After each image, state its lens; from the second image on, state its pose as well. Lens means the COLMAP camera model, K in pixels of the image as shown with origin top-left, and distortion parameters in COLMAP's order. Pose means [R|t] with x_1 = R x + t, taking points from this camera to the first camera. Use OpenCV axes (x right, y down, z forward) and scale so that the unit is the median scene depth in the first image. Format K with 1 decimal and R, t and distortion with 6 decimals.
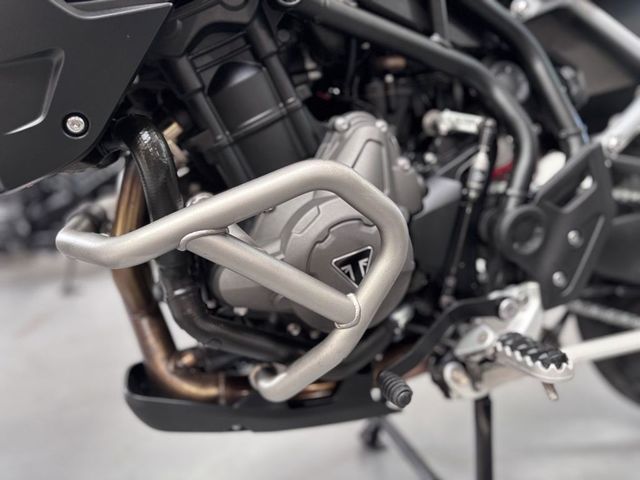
lens RADIAL K [[507.2, 0, 320.0], [0, 507.2, 240.0], [0, 0, 1]] dist [-0.010900, -0.013224]
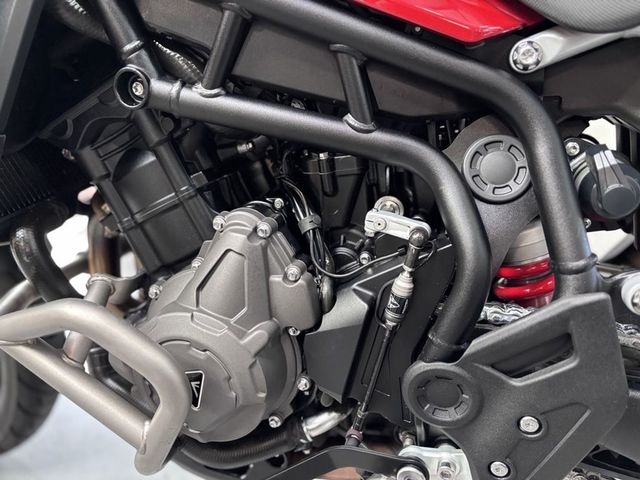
lens RADIAL K [[507.2, 0, 320.0], [0, 507.2, 240.0], [0, 0, 1]] dist [-0.010900, -0.013224]
pose [[0.807912, 0.184384, -0.559715, 0.698185], [-0.095744, 0.978241, 0.184056, -0.383068], [0.581474, -0.095112, 0.807986, 0.378777]]
